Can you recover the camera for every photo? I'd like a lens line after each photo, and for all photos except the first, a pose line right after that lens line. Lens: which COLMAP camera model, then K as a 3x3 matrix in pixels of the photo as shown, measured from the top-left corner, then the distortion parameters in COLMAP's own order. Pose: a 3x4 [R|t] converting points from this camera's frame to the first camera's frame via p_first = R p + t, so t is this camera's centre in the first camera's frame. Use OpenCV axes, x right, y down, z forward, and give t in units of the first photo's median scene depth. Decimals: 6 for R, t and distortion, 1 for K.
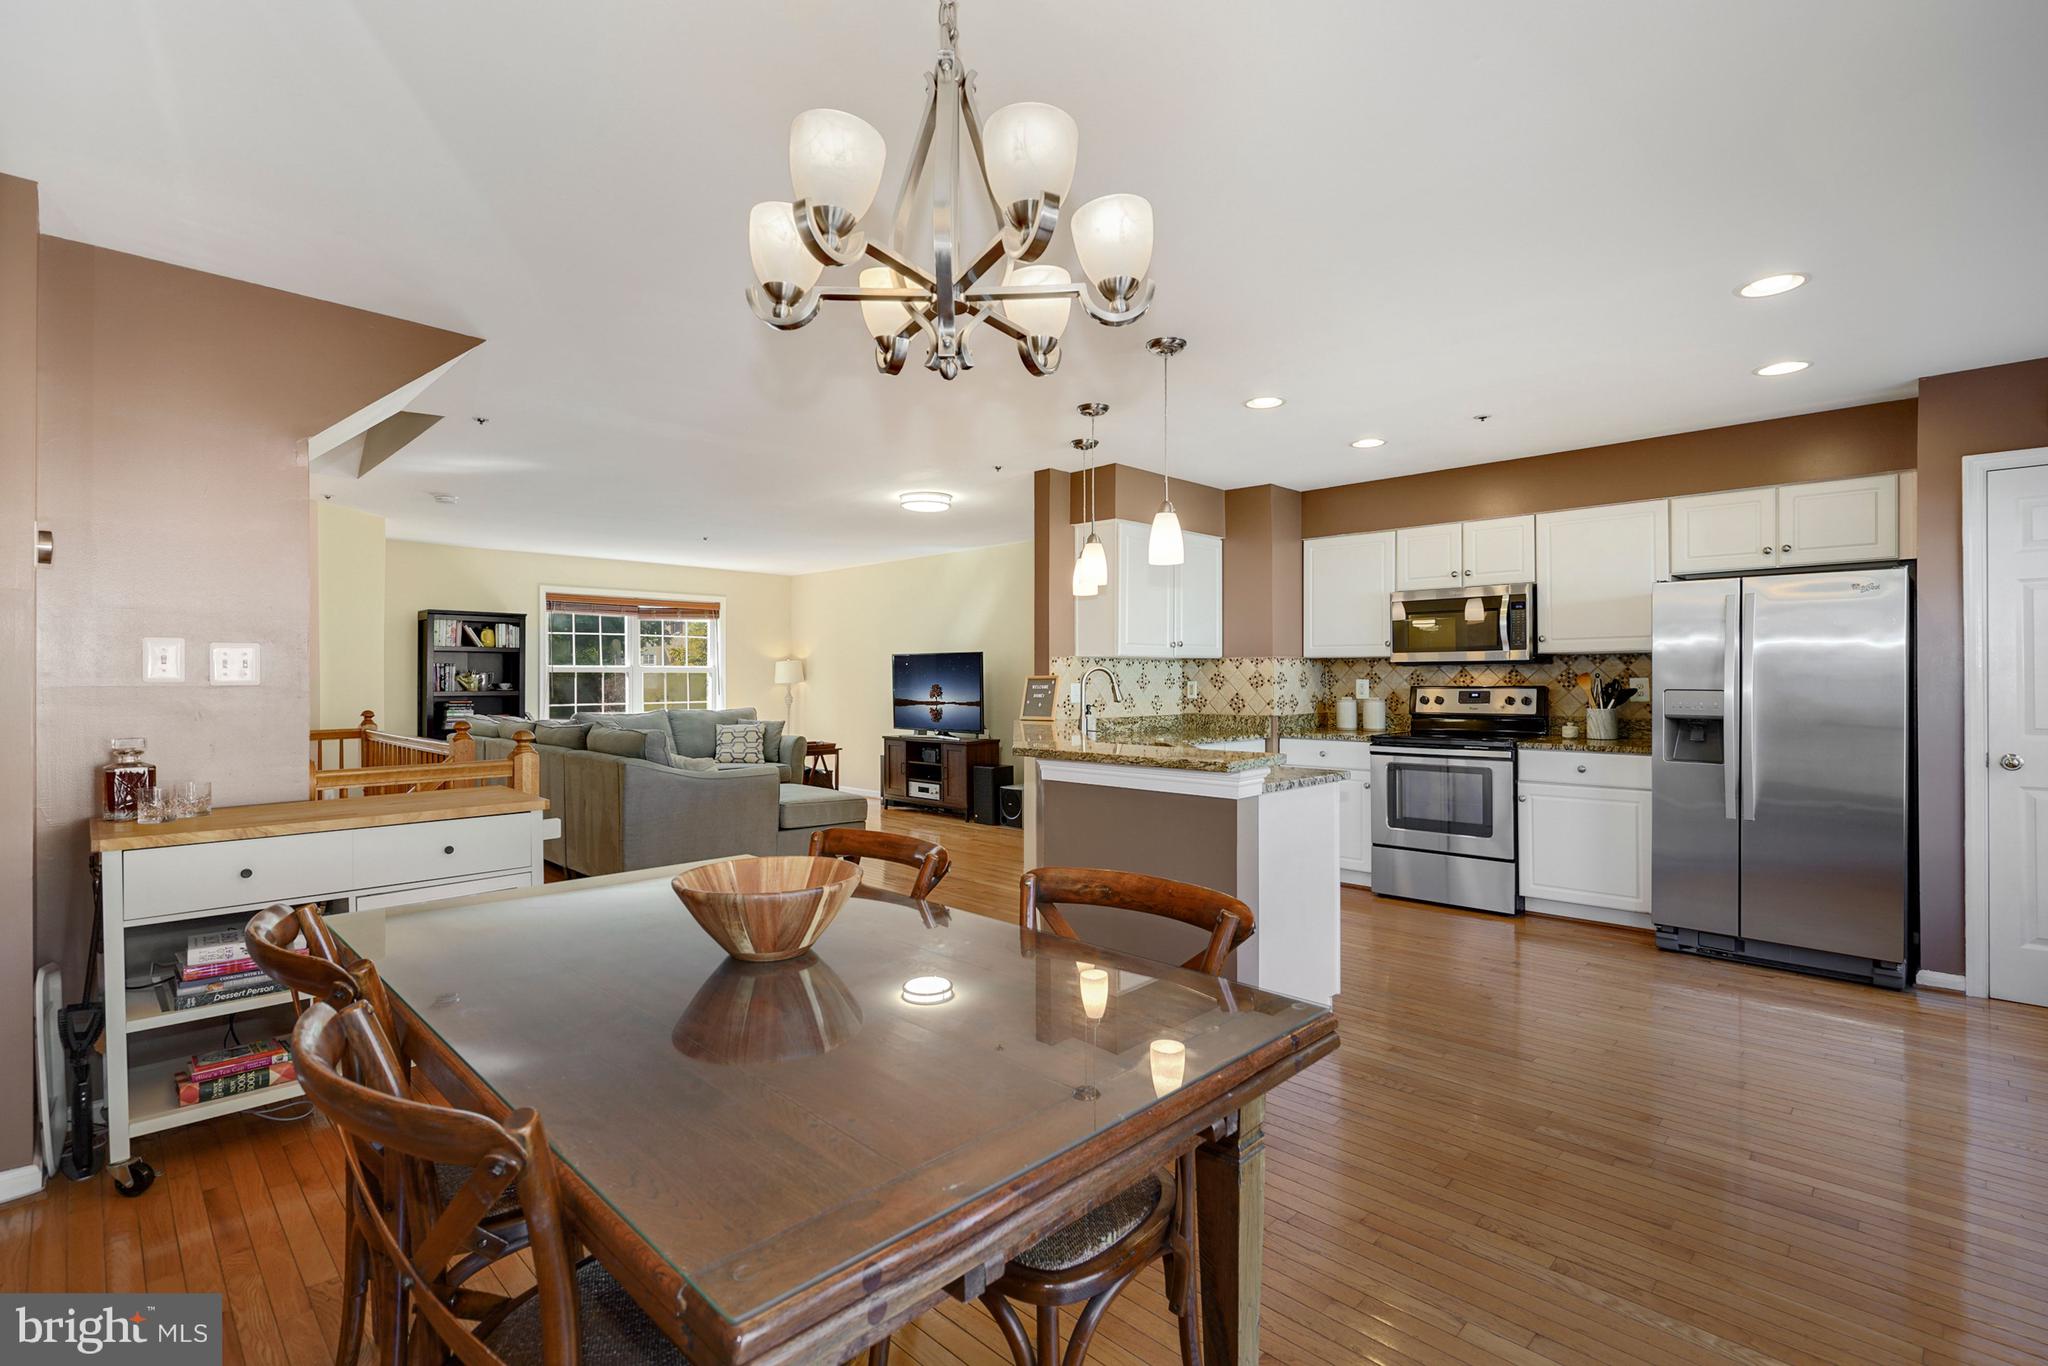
lens RADIAL K [[942.7, 0, 1023.3], [0, 942.7, 679.1], [0, 0, 1]] dist [-0.002783, -0.000337]
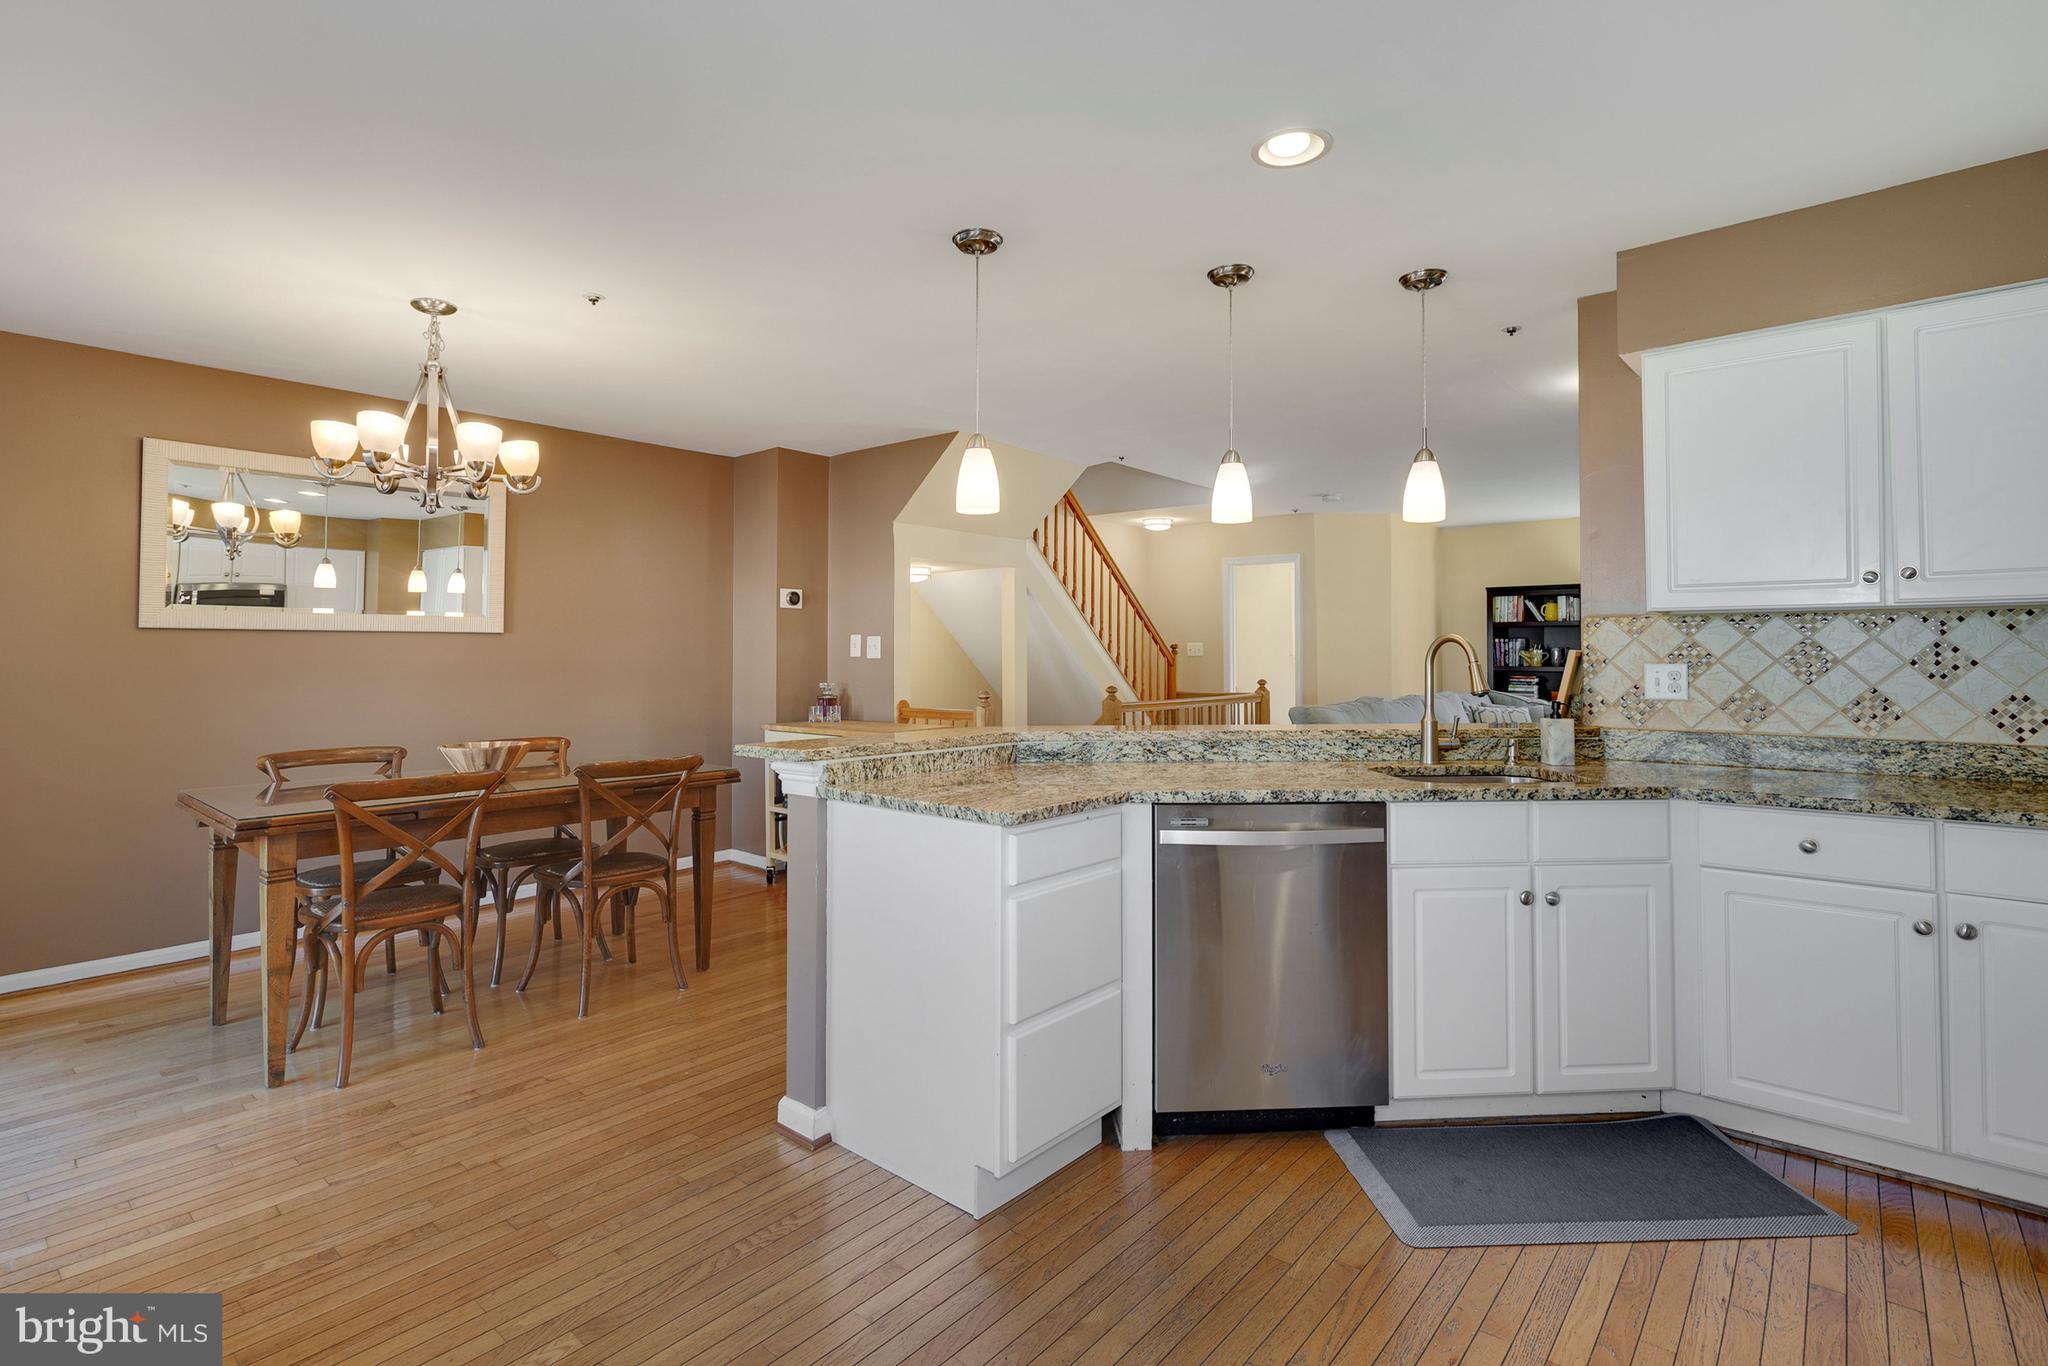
lens RADIAL K [[976.2, 0, 1020.6], [0, 976.2, 636.3], [0, 0, 1]] dist [0.000097, 0.000272]
pose [[0.060208, -0.017570, -0.998031, 0.617997], [0.001095, 0.999846, -0.017535, -0.001891], [0.998185, -0.000037, 0.060218, 0.623535]]
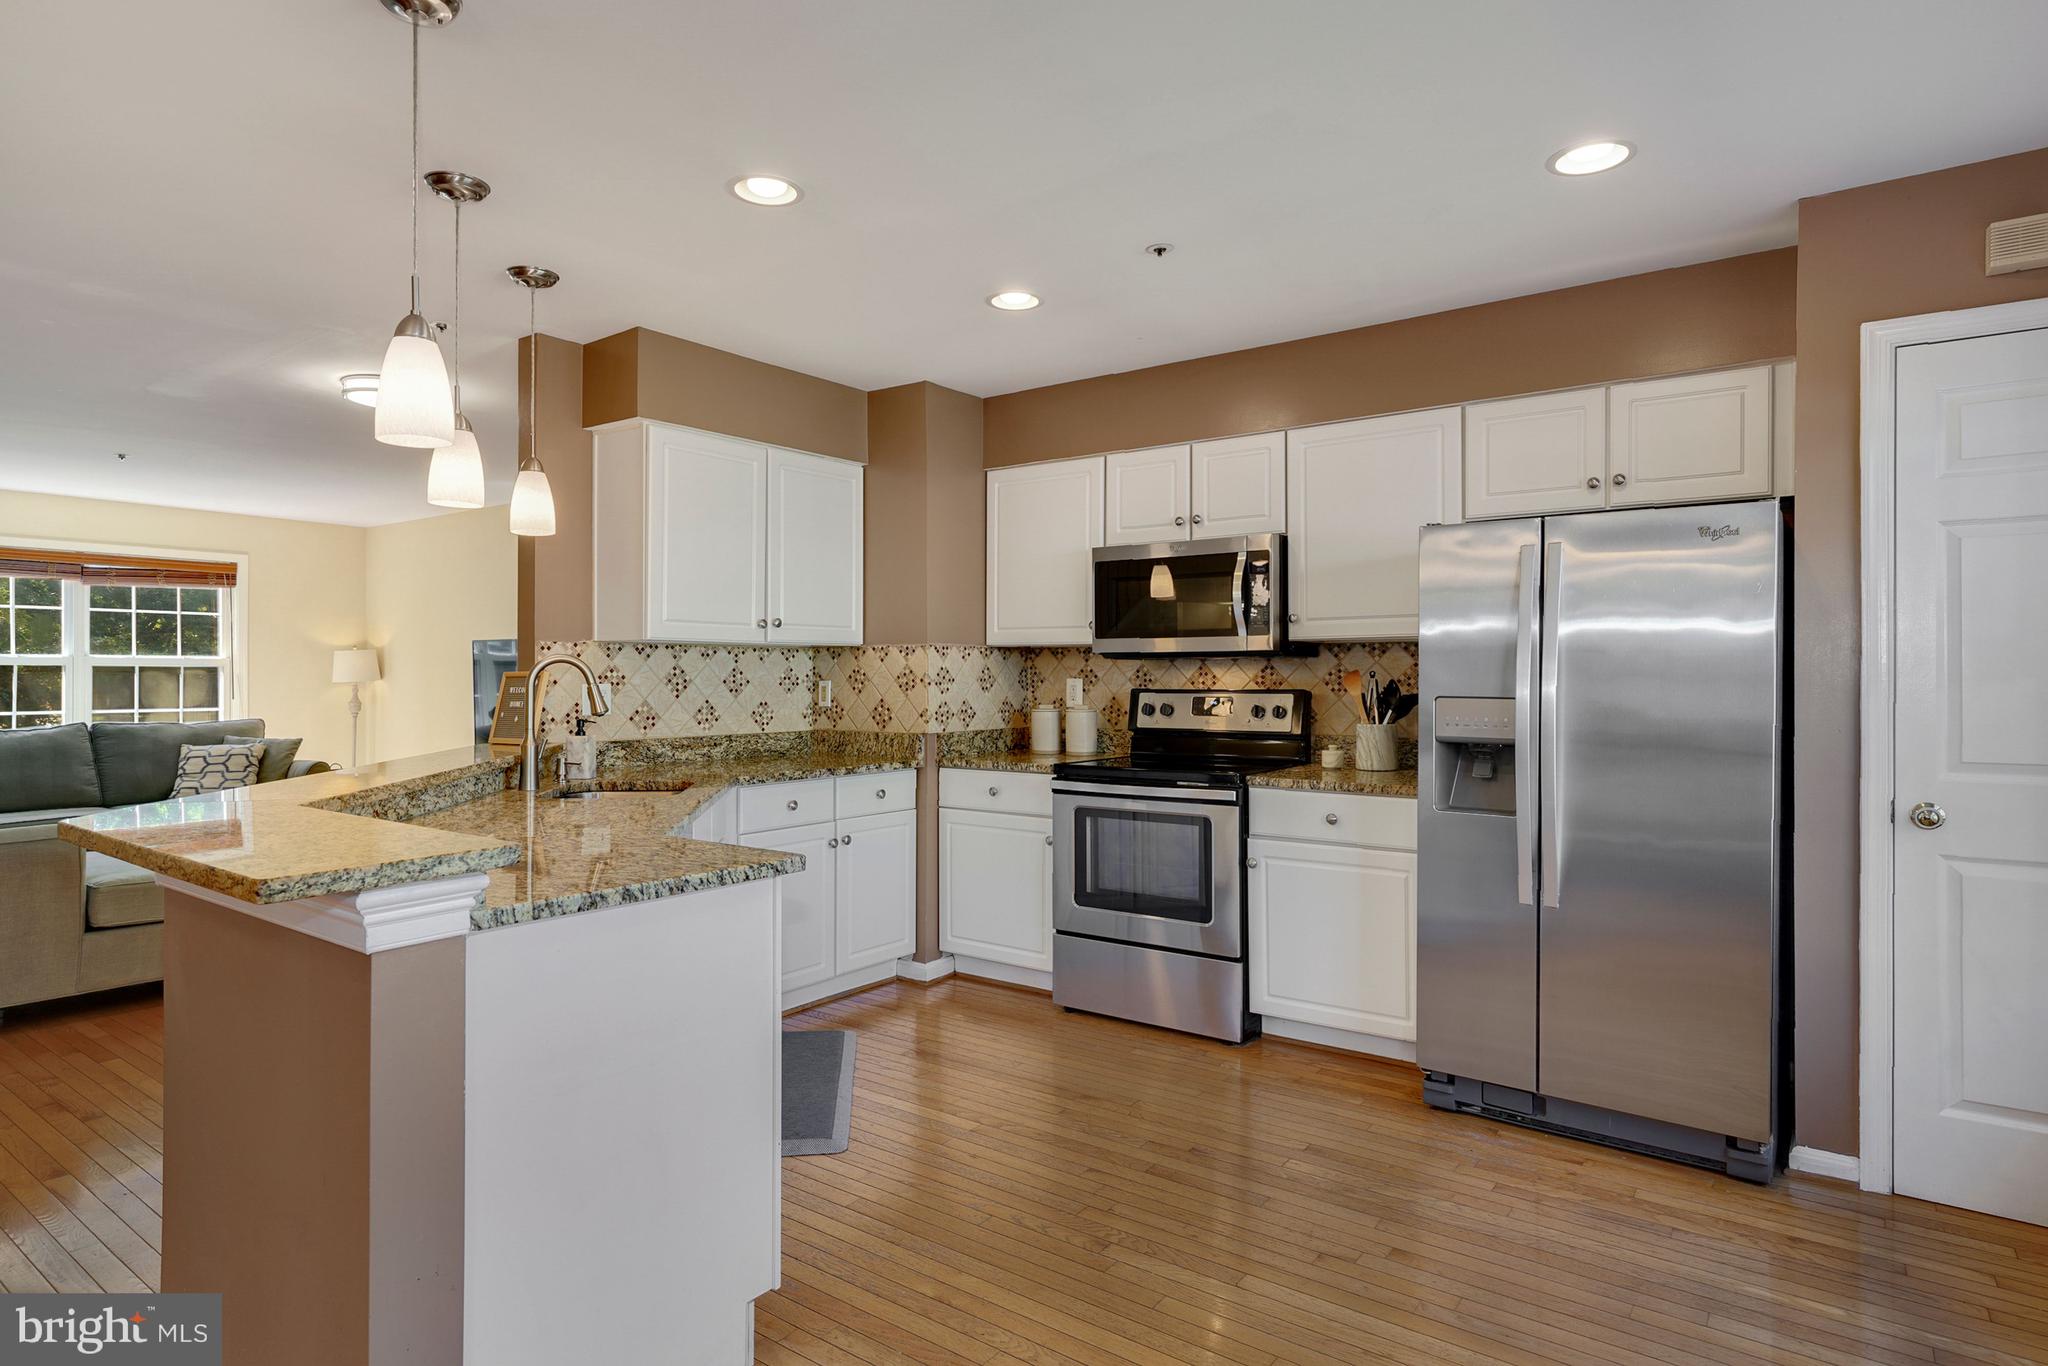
lens RADIAL K [[1114.8, 0, 1024.0], [0, 1114.8, 683.0], [0, 0, 1]] dist [0.001234, 0.000929]
pose [[0.989978, 0.002530, 0.141197, 0.242830], [-0.003184, 0.999985, 0.004406, -0.000169], [-0.141184, -0.004812, 0.989972, 0.241385]]
